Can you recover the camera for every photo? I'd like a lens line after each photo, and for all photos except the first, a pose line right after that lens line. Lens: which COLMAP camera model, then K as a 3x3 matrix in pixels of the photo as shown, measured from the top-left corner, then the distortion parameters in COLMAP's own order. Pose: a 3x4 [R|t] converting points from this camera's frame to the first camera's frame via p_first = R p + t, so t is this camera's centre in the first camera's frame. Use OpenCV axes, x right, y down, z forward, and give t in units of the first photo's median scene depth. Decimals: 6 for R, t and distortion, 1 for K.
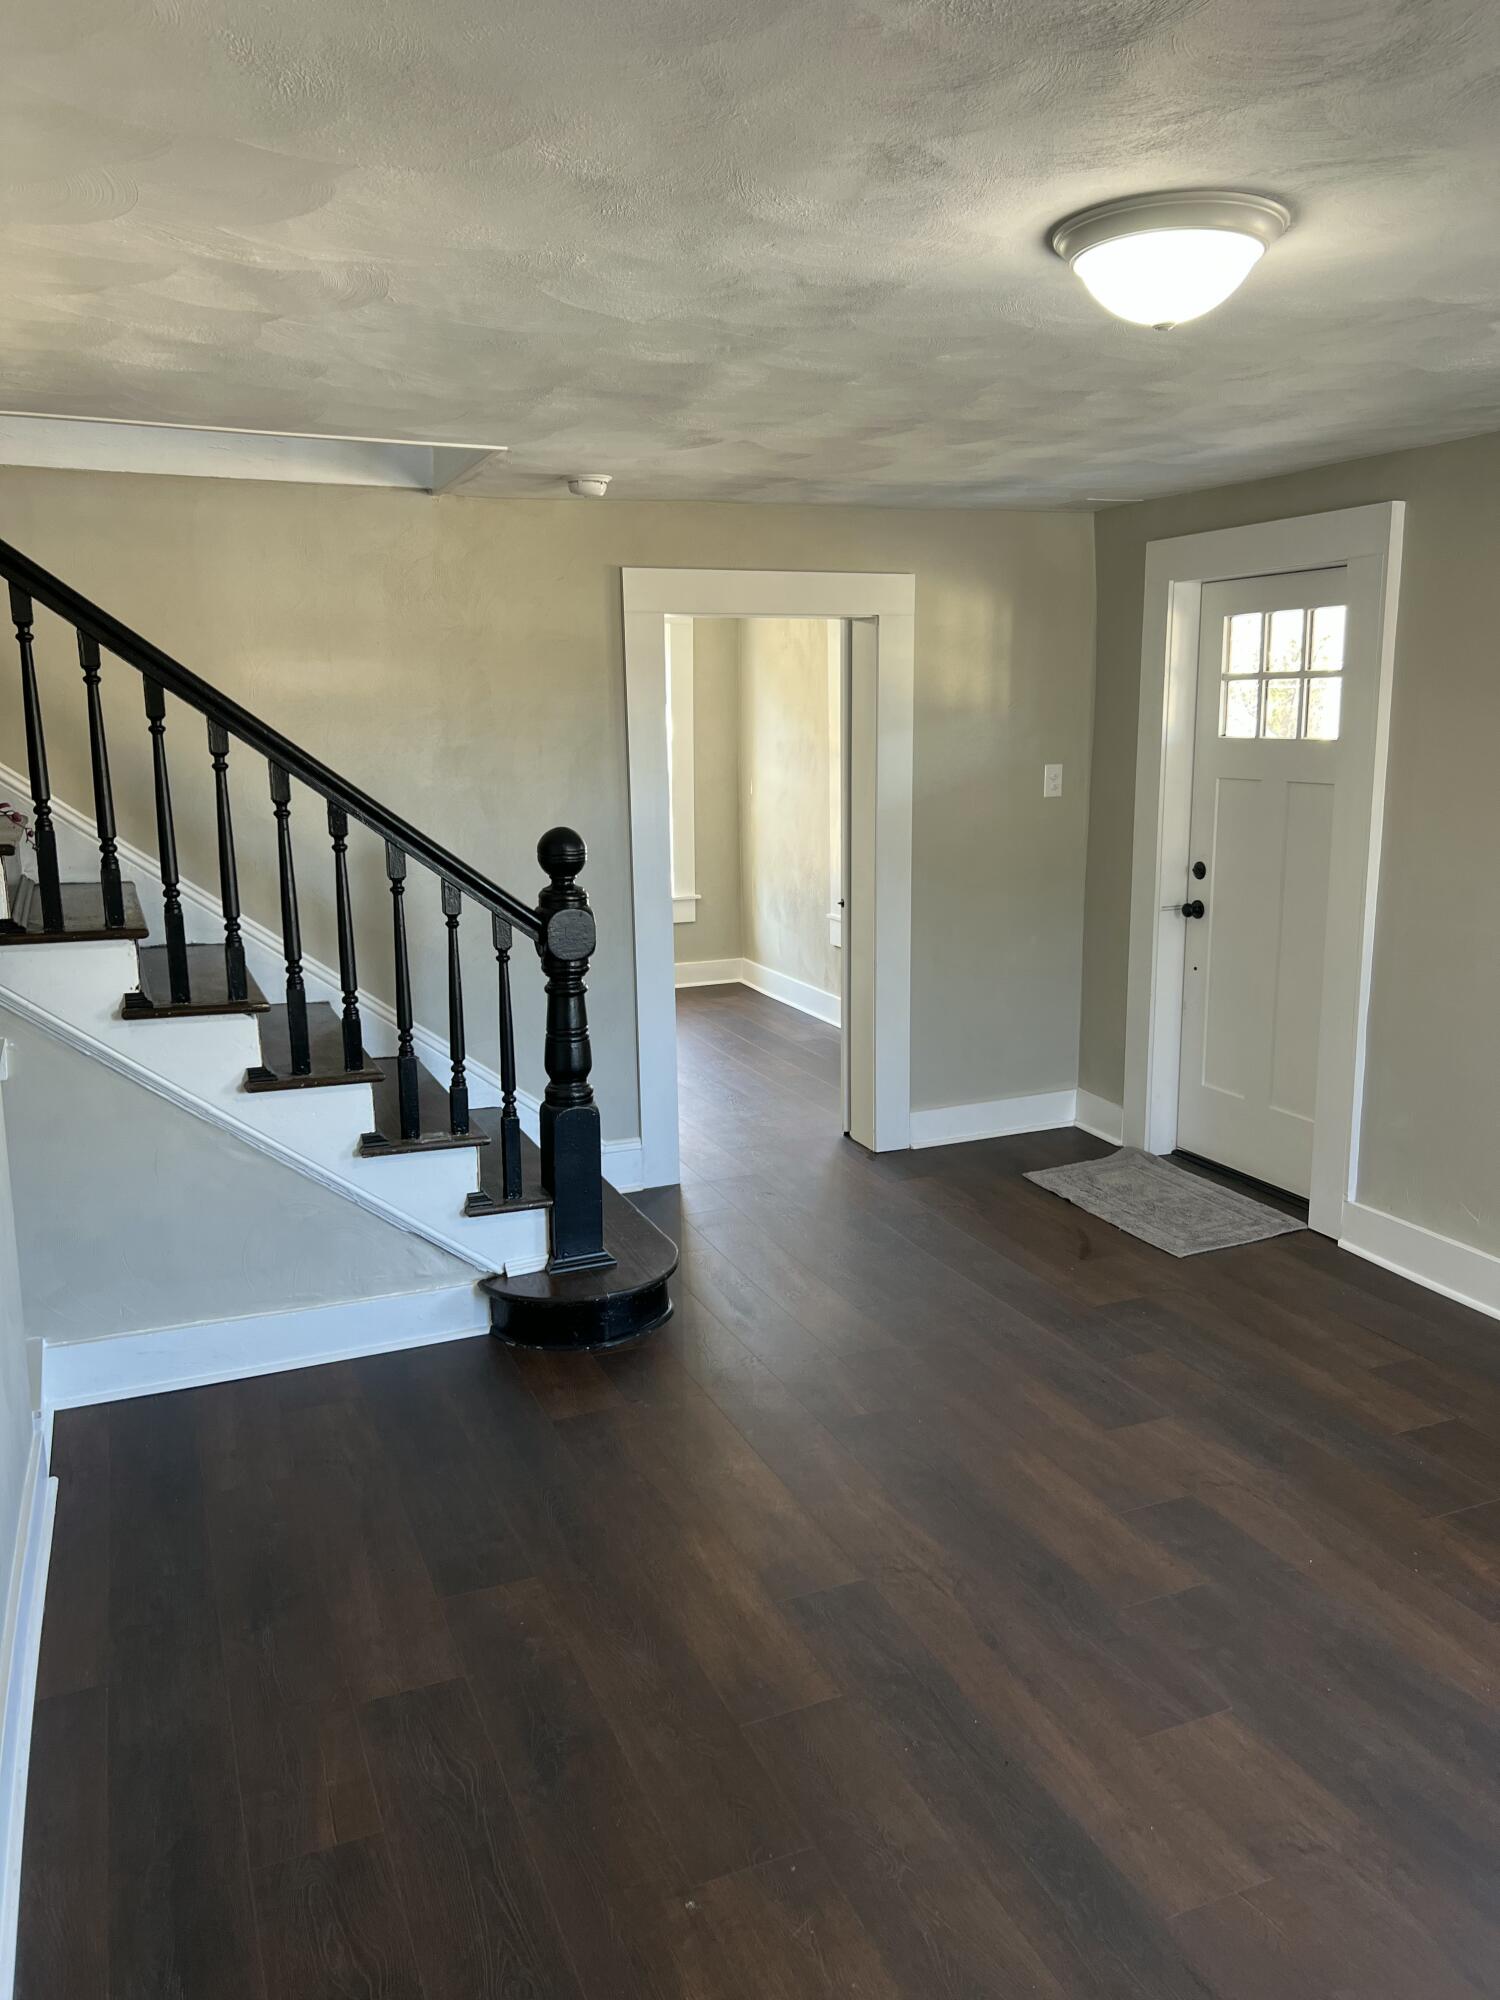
lens RADIAL K [[1489.0, 0, 750.0], [0, 1489.0, 1000.0], [0, 0, 1]] dist [0.049071, -0.078493]
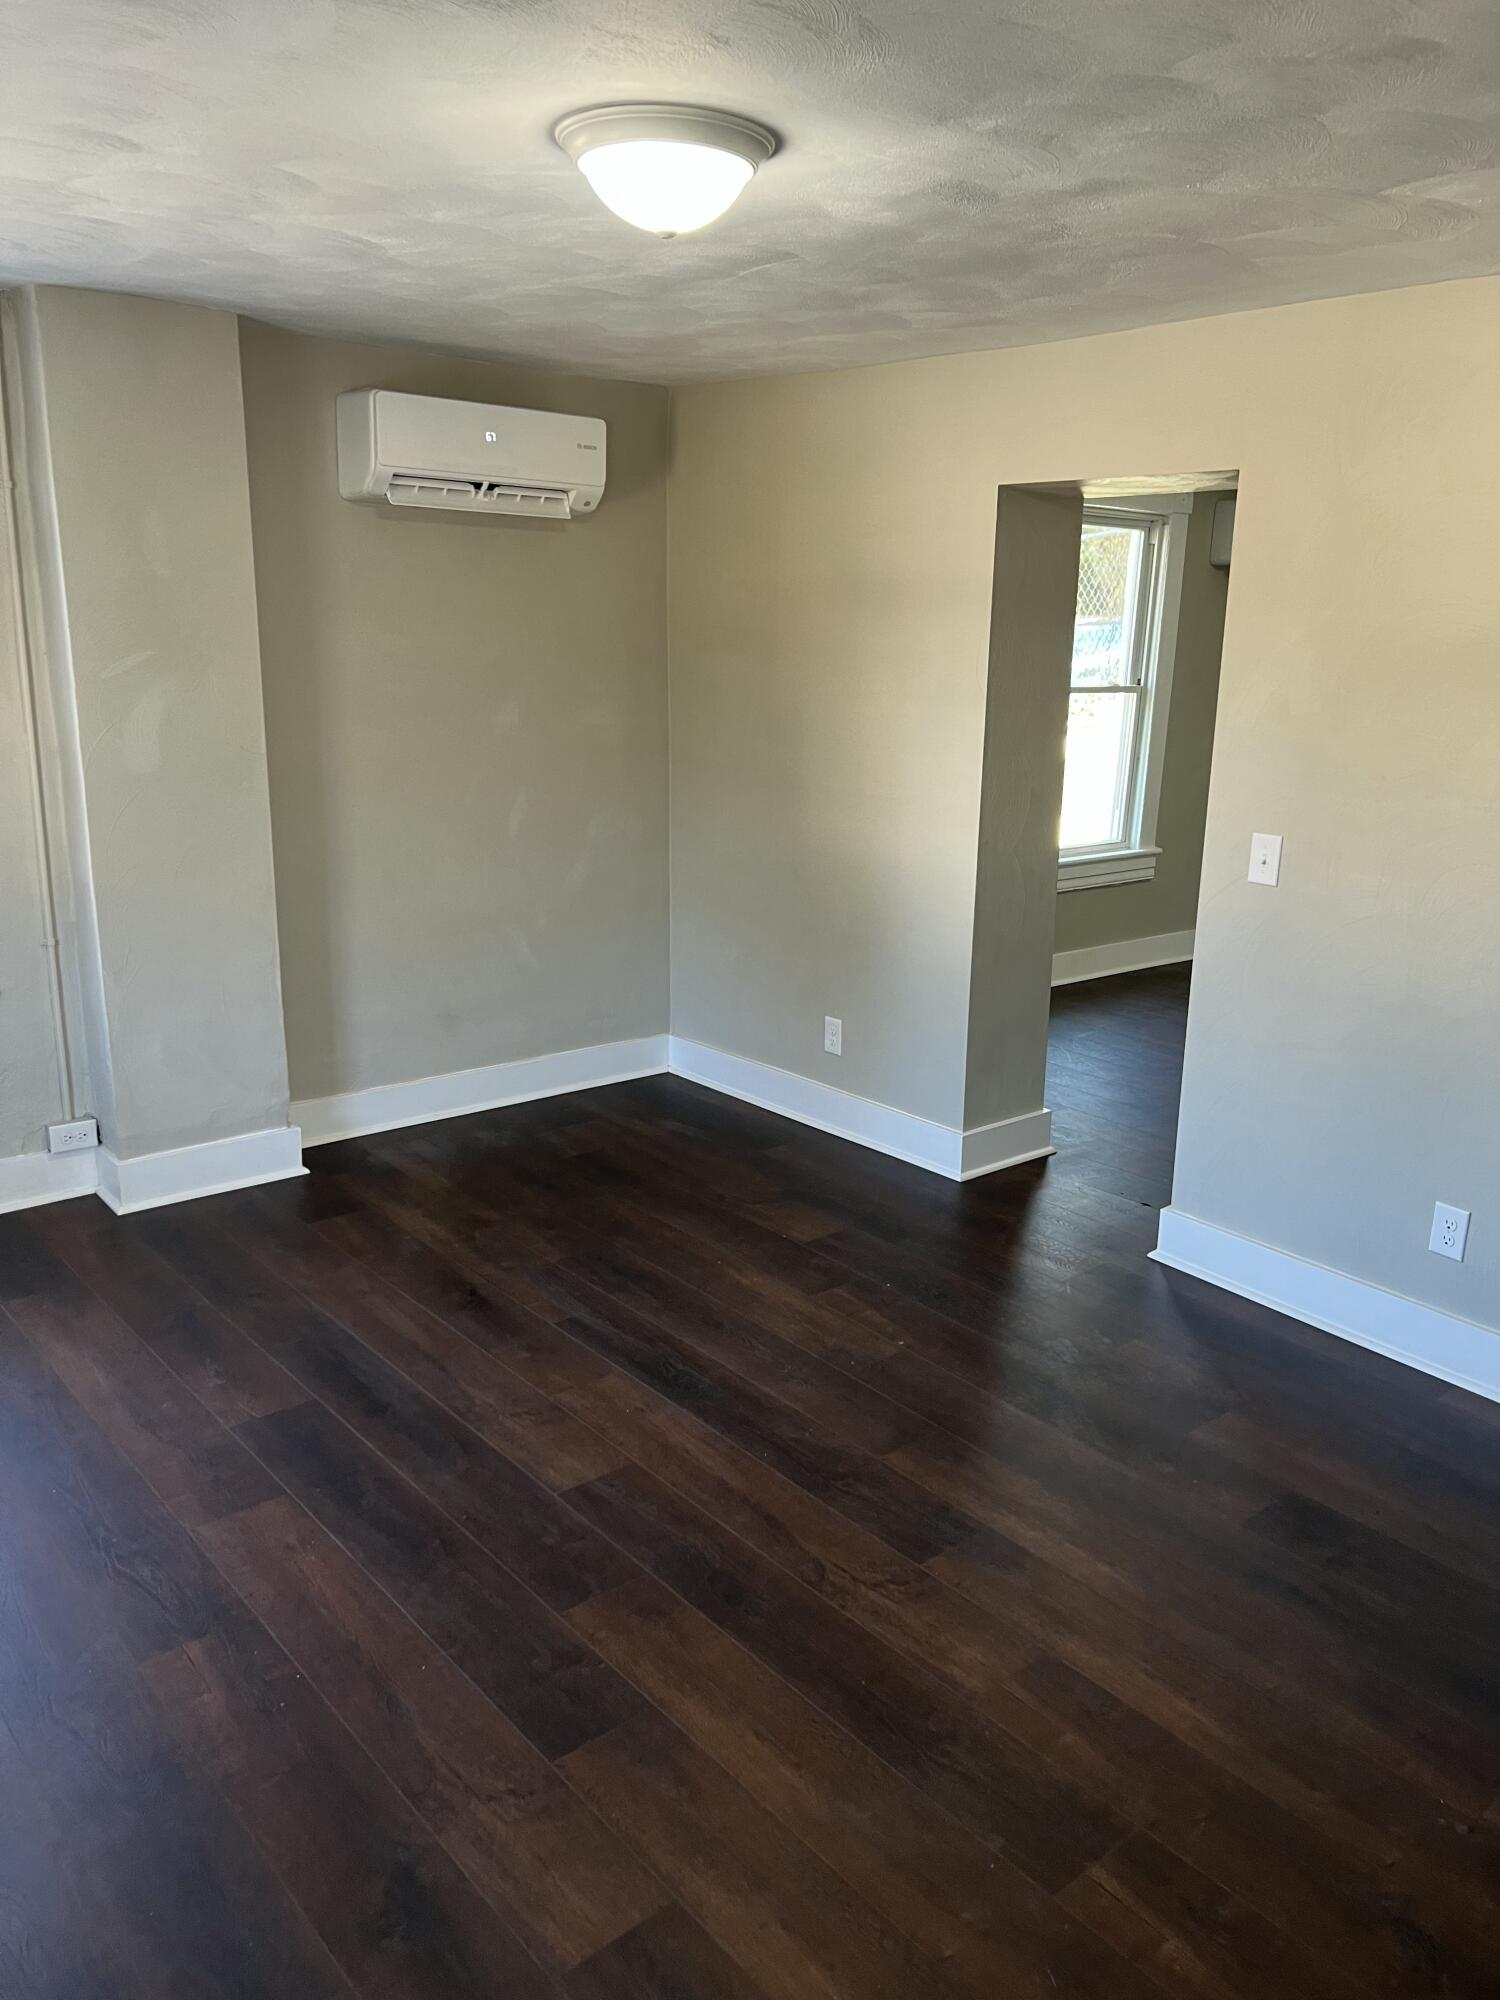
lens RADIAL K [[1489.0, 0, 750.0], [0, 1489.0, 1000.0], [0, 0, 1]] dist [0.049071, -0.078493]
pose [[-0.952300, 0.062659, -0.298660, 0.483709], [-0.068882, 0.909297, 0.410407, -0.338166], [0.297286, 0.411403, -0.861608, 1.823033]]
